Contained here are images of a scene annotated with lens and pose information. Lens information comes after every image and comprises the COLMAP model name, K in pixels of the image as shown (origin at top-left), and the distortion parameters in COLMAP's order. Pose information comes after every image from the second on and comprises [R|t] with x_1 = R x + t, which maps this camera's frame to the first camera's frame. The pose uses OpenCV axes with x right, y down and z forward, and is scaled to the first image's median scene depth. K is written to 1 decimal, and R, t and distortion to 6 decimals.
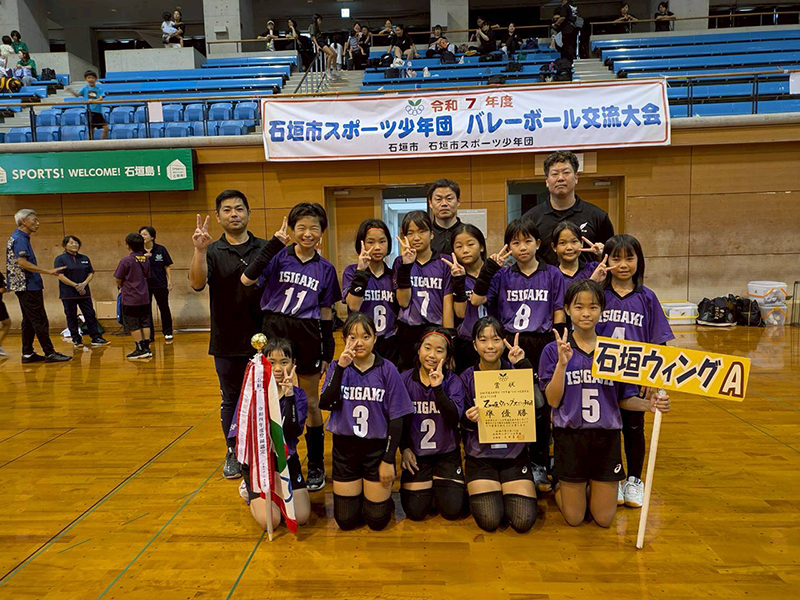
lens RADIAL K [[575.9, 0, 395.4], [0, 575.9, 299.9], [0, 0, 1]] dist [0.031351, -0.011628]
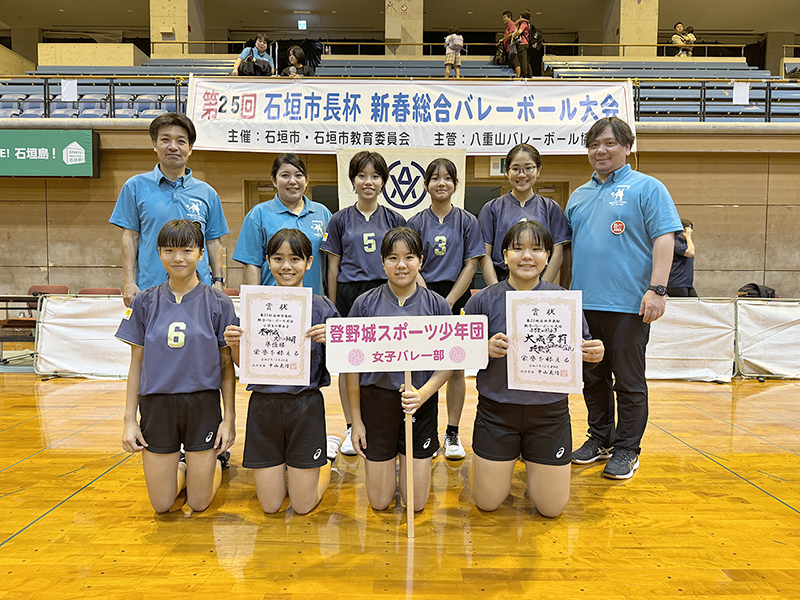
lens RADIAL K [[566.1, 0, 395.6], [0, 566.1, 300.1], [0, 0, 1]] dist [0.004331, -0.002515]
pose [[0.997784, 0.029439, 0.059676, 0.066811], [-0.026851, 0.998683, -0.043714, 0.024062], [-0.060885, 0.042015, 0.997260, 0.114492]]
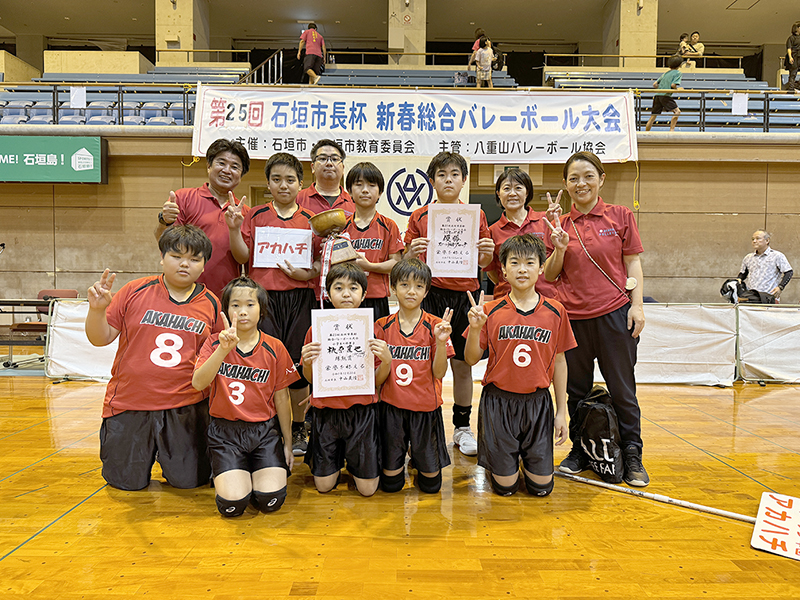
lens RADIAL K [[564.6, 0, 400.0], [0, 564.6, 300.0], [0, 0, 1]] dist [0.009691, -0.007844]
pose [[0.997208, 0.033056, 0.066967, 0.058672], [-0.029229, 0.997927, -0.057342, 0.027252], [-0.068723, 0.055224, 0.996106, 0.107479]]
